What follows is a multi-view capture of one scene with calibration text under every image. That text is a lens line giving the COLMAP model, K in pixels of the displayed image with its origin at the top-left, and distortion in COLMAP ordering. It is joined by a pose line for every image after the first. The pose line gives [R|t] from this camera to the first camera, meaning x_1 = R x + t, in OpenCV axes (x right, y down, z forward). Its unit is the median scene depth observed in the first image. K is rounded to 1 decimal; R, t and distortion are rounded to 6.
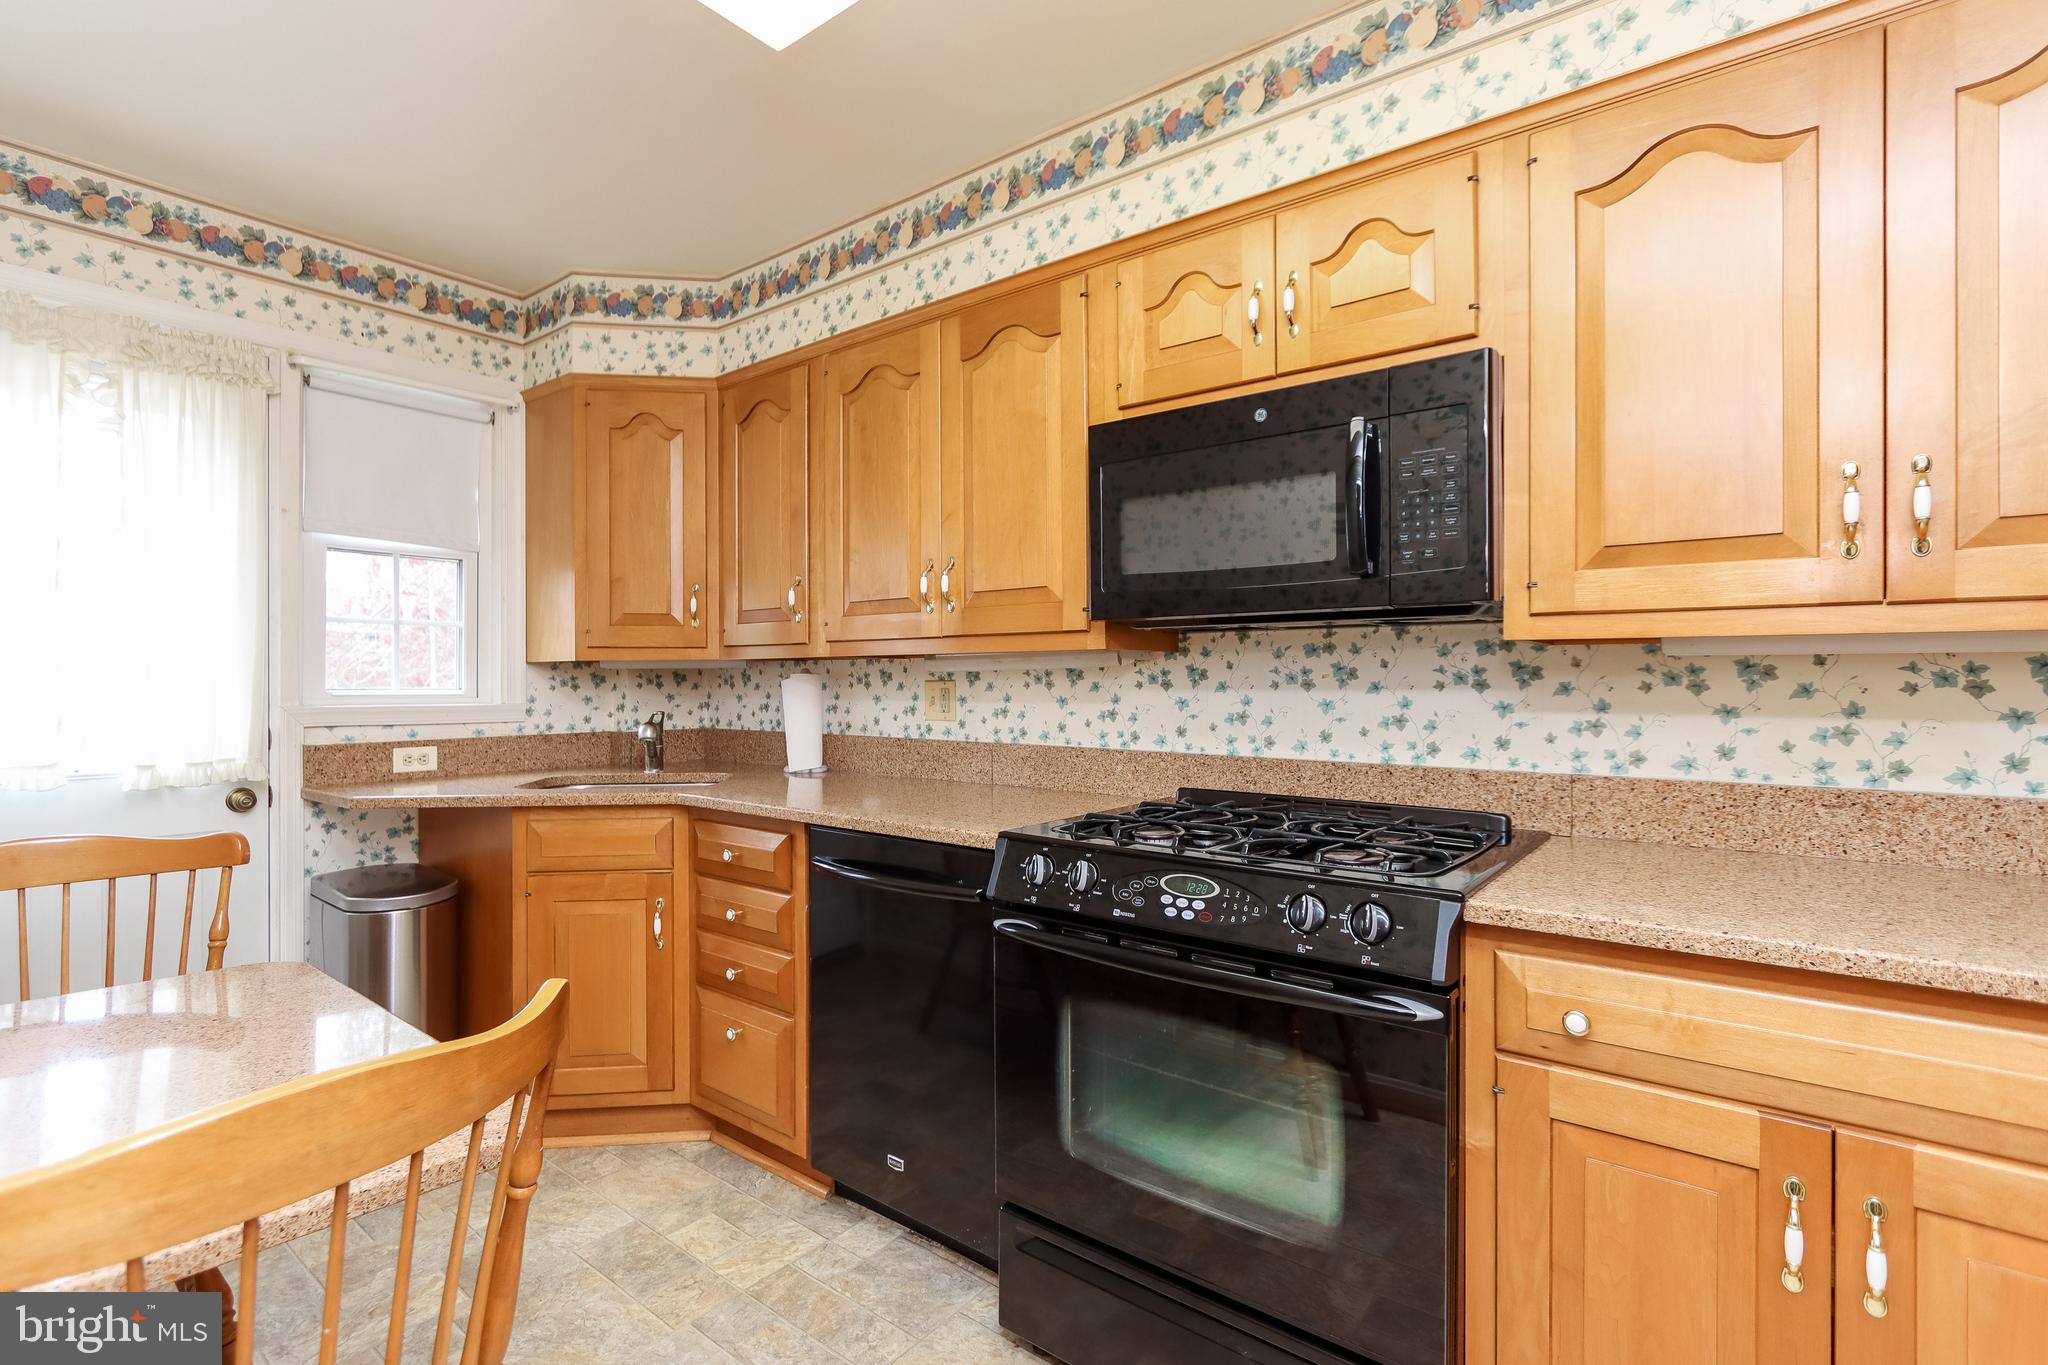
lens RADIAL K [[921.5, 0, 1065.0], [0, 921.5, 671.2], [0, 0, 1]] dist [-0.000890, -0.000074]
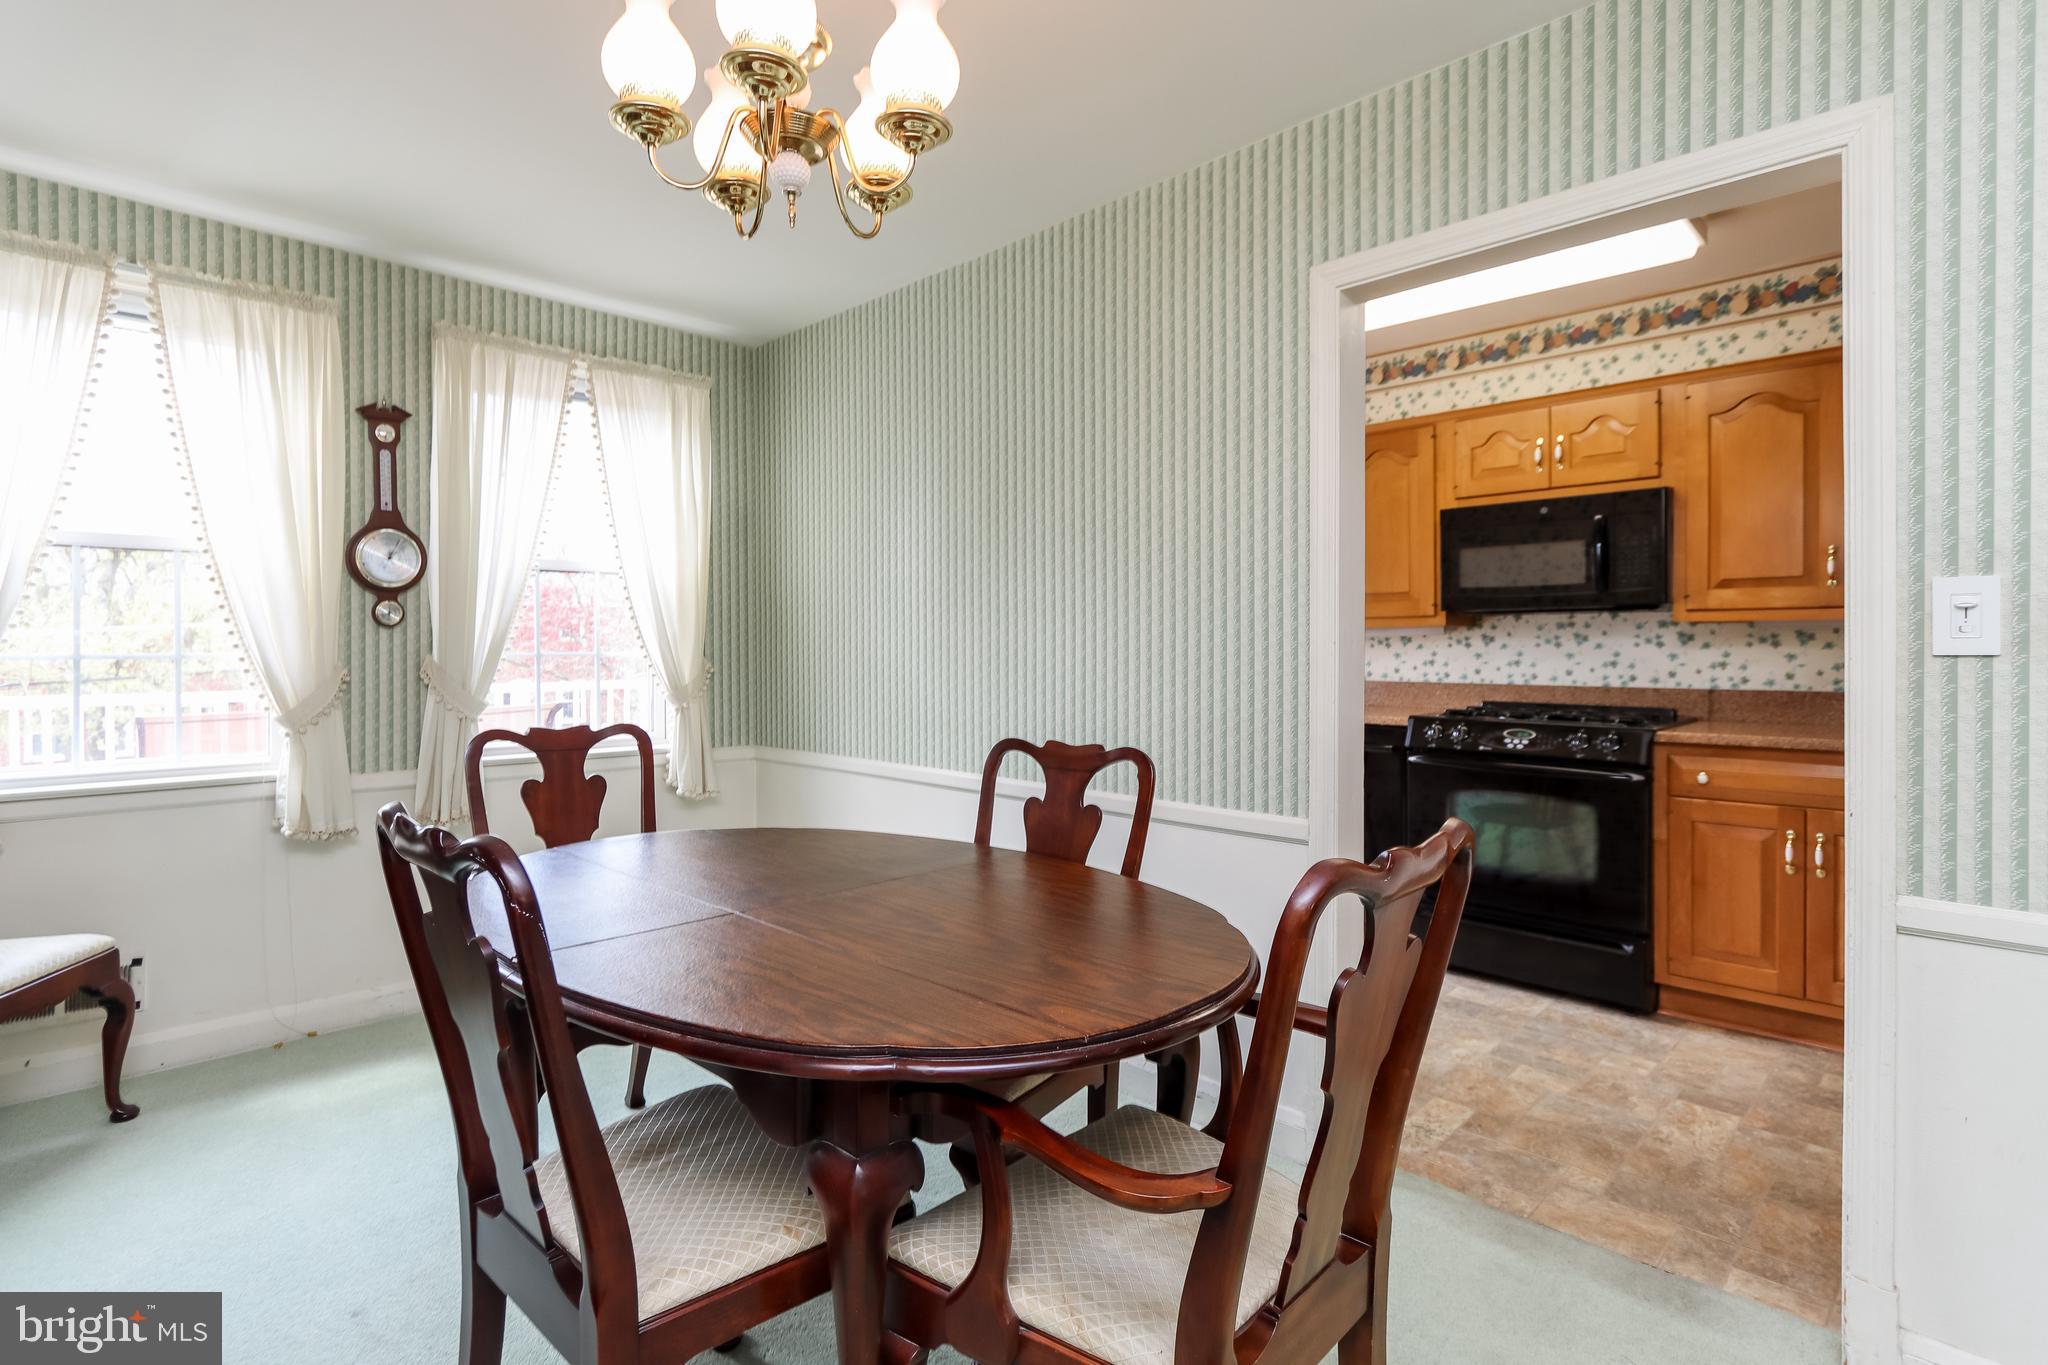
lens RADIAL K [[1010.6, 0, 1019.8], [0, 1010.6, 651.8], [0, 0, 1]] dist [-0.002695, -0.000595]
pose [[0.991013, -0.002806, -0.133736, -0.557389], [0.004787, 0.999883, 0.014494, -0.005009], [0.133680, -0.015004, 0.990911, -1.192676]]
